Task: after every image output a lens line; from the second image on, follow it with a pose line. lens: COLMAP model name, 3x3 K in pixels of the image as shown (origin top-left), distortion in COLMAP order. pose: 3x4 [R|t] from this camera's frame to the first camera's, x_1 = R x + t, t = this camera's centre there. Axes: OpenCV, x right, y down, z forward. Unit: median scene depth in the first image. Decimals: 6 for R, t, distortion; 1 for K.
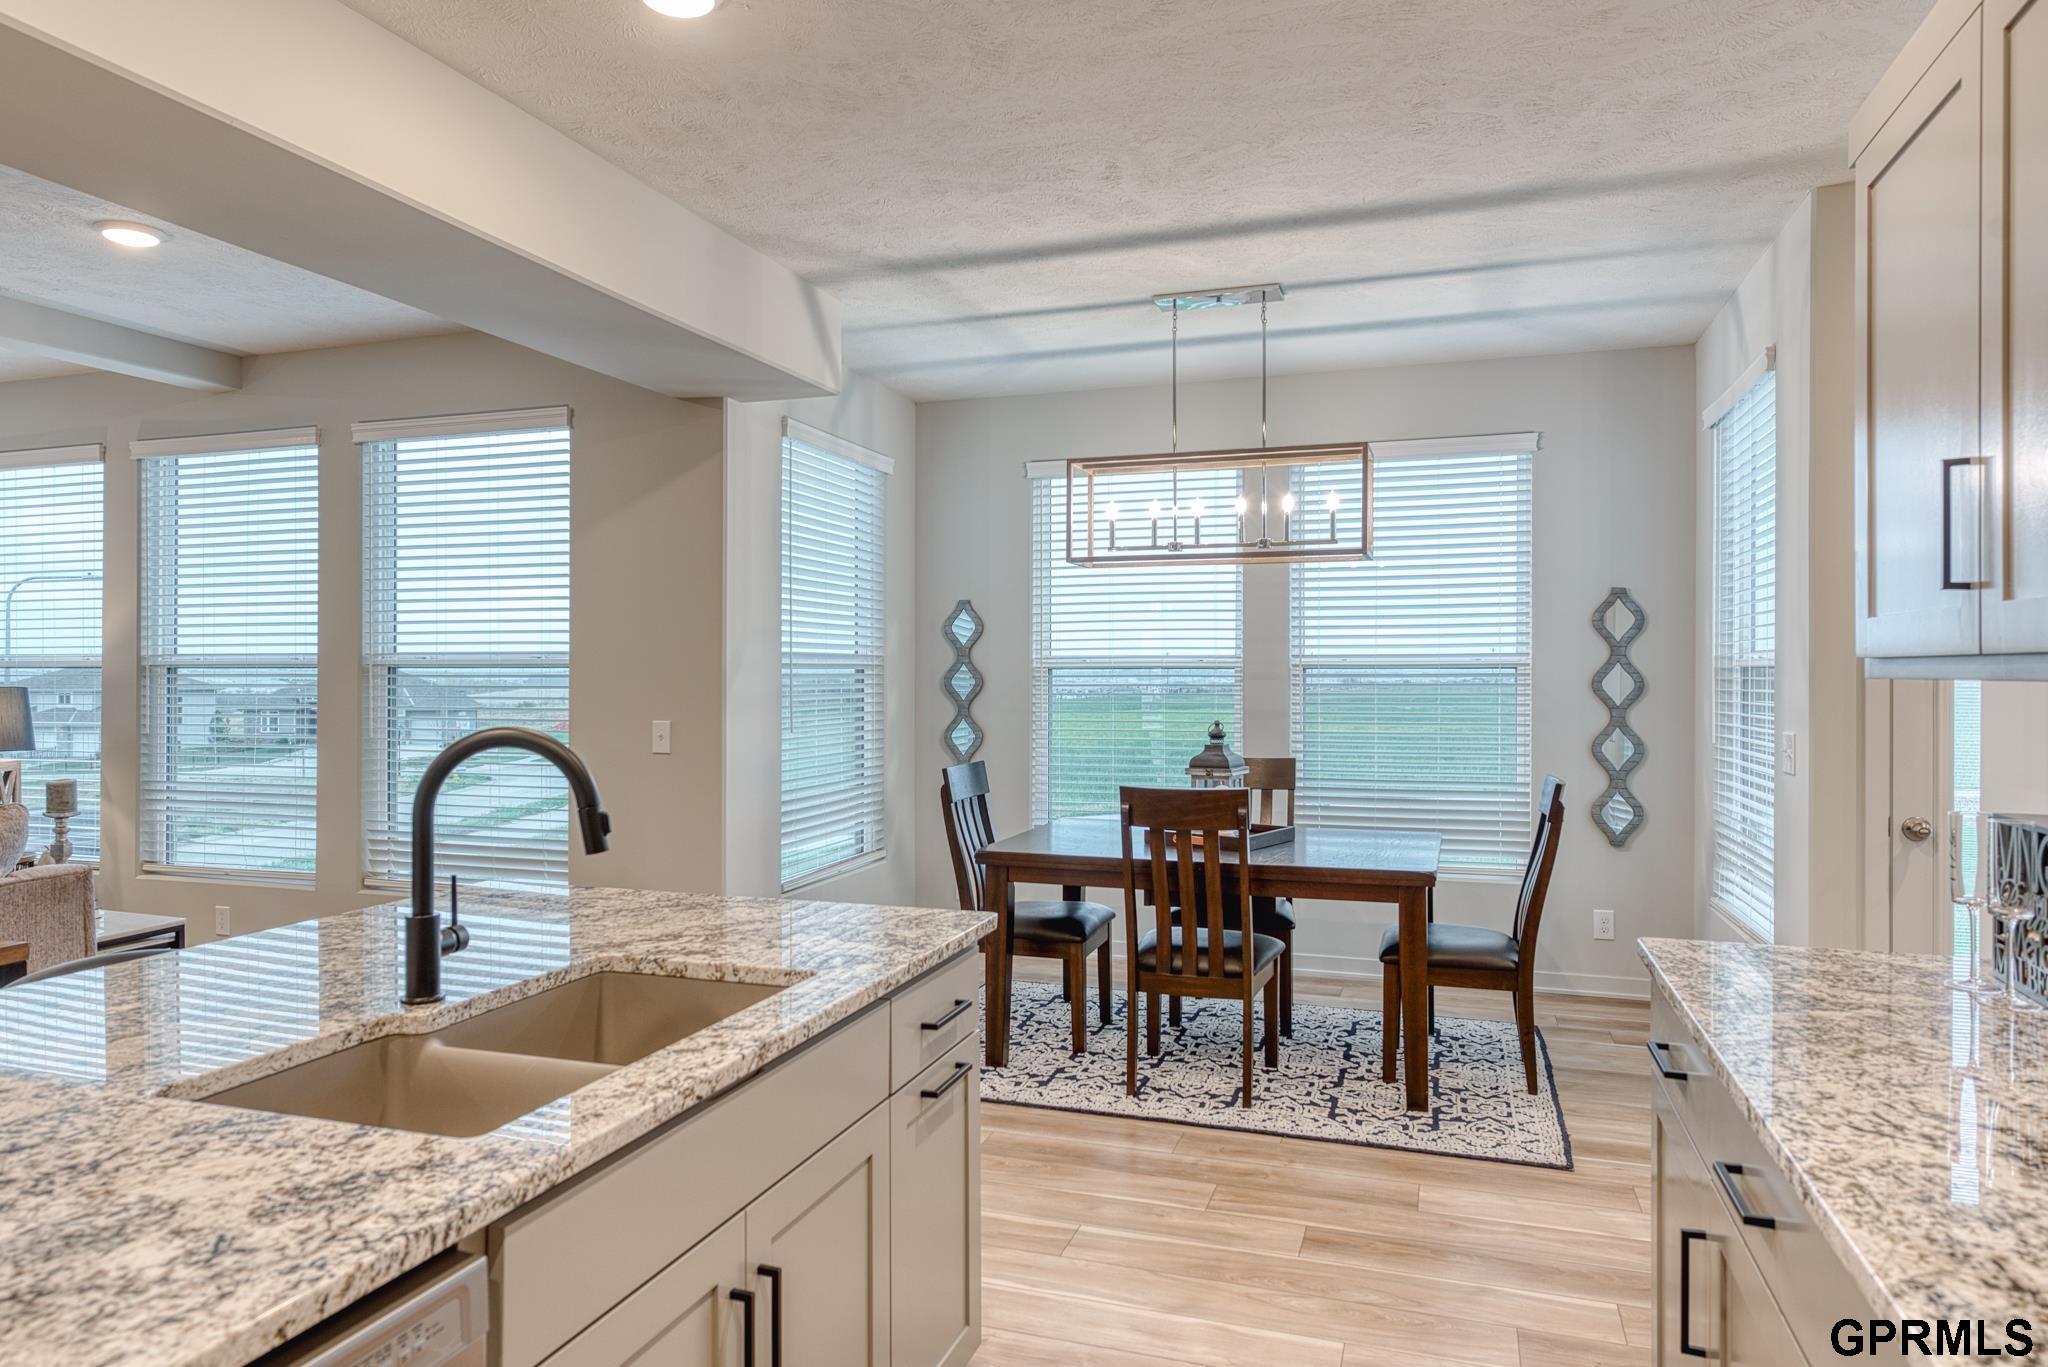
lens RADIAL K [[1276.5, 0, 1024.0], [0, 1276.5, 683.5], [0, 0, 1]] dist [0.004793, -0.004555]
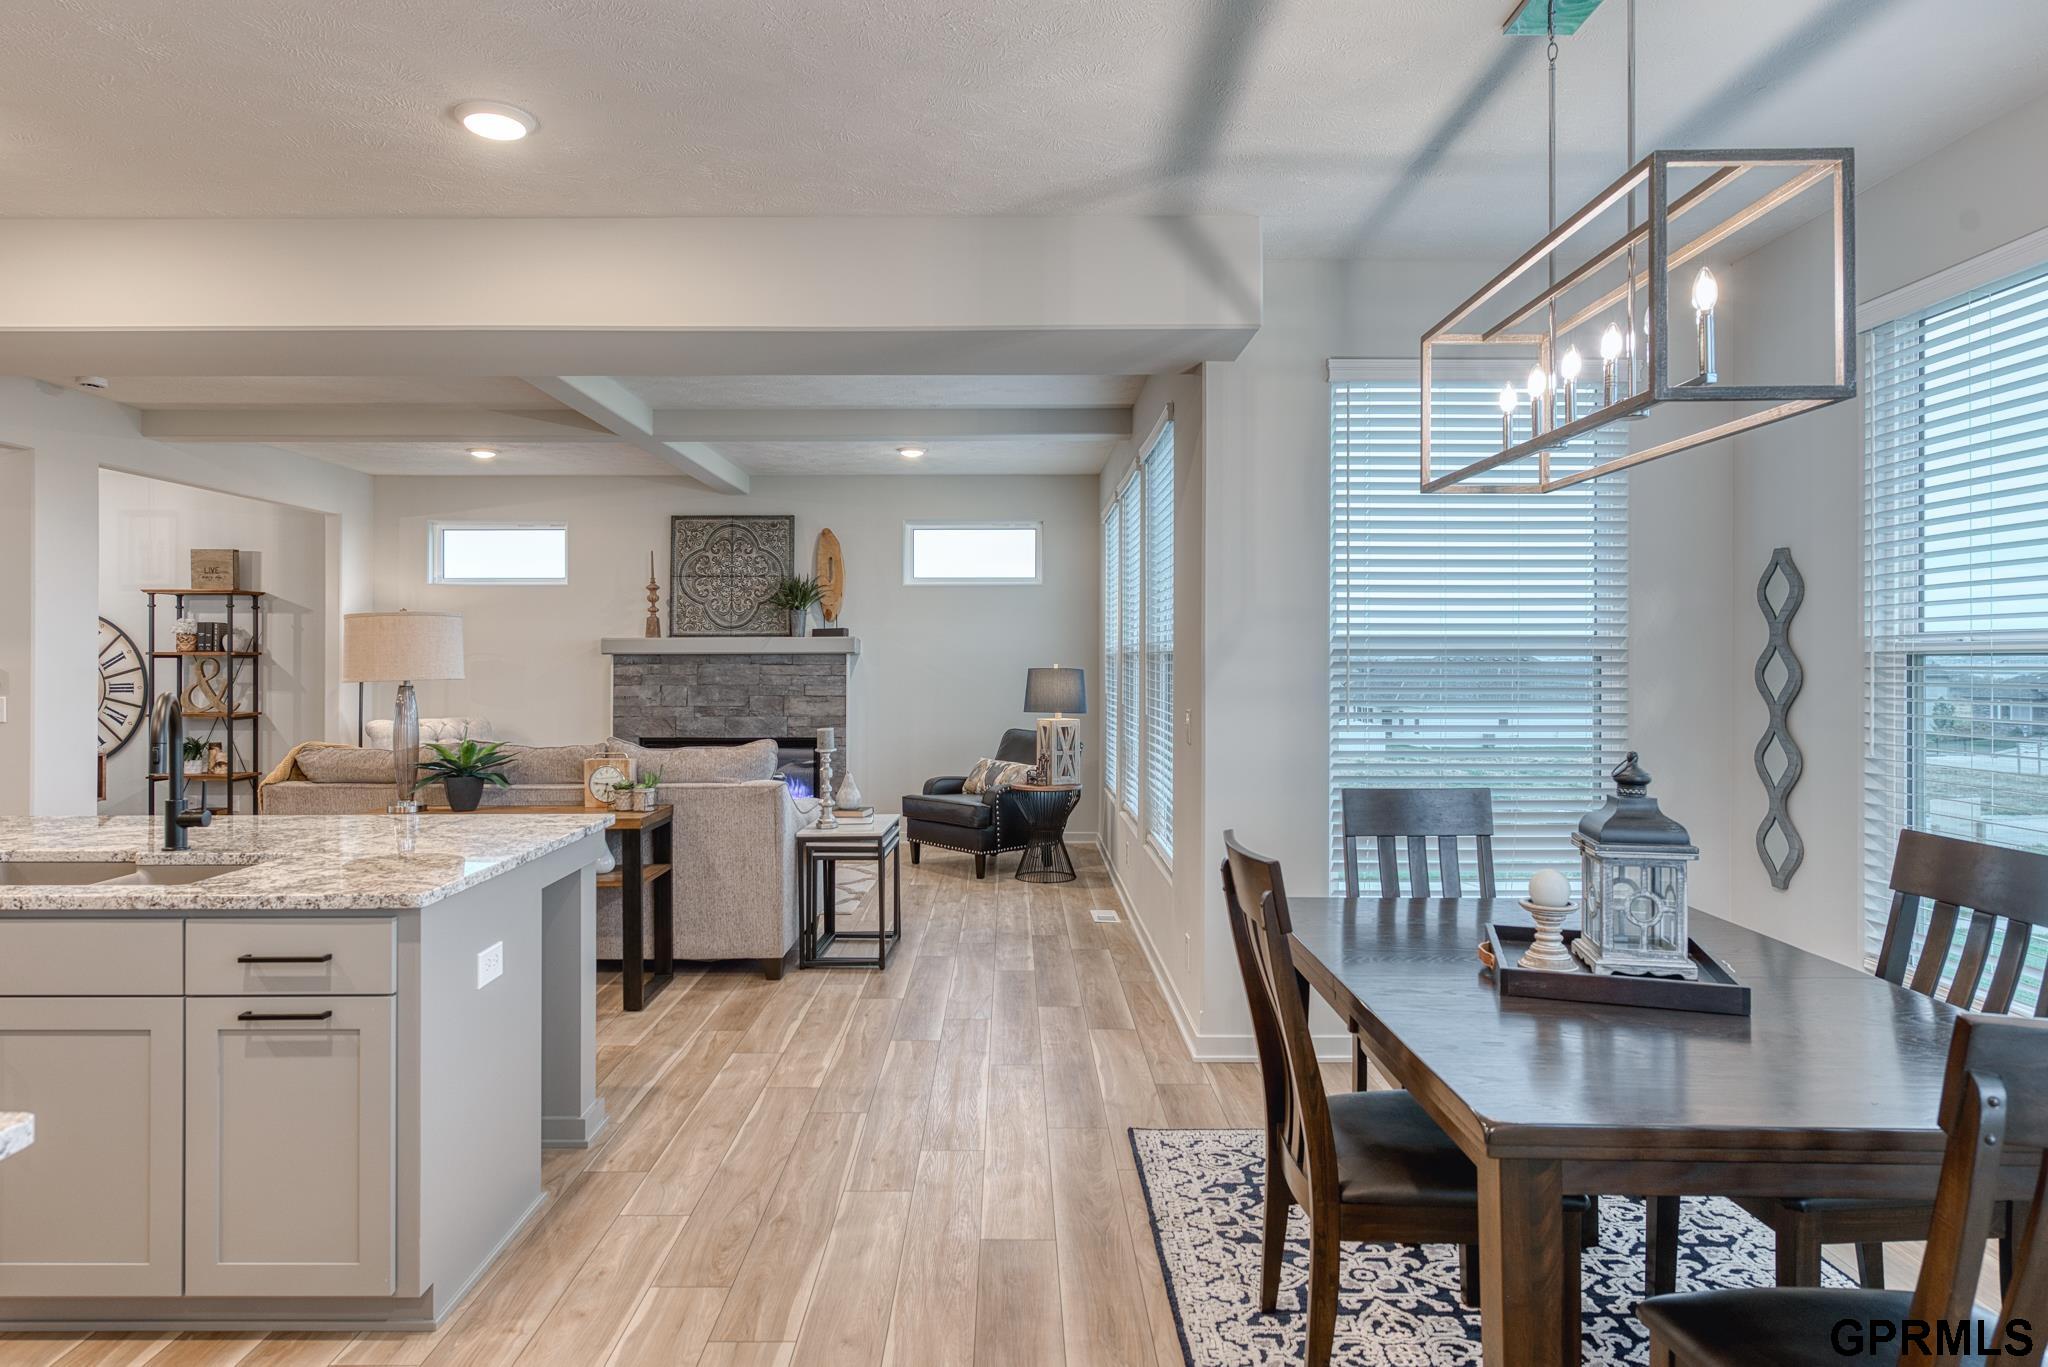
lens RADIAL K [[1194.2, 0, 991.5], [0, 1194.2, 659.0], [0, 0, 1]] dist [0.002424, 0.000442]
pose [[0.313157, 0.000997, -0.949701, 0.592692], [-0.008167, 0.999965, -0.001644, -0.007041], [0.949666, 0.008271, 0.313155, 0.645456]]
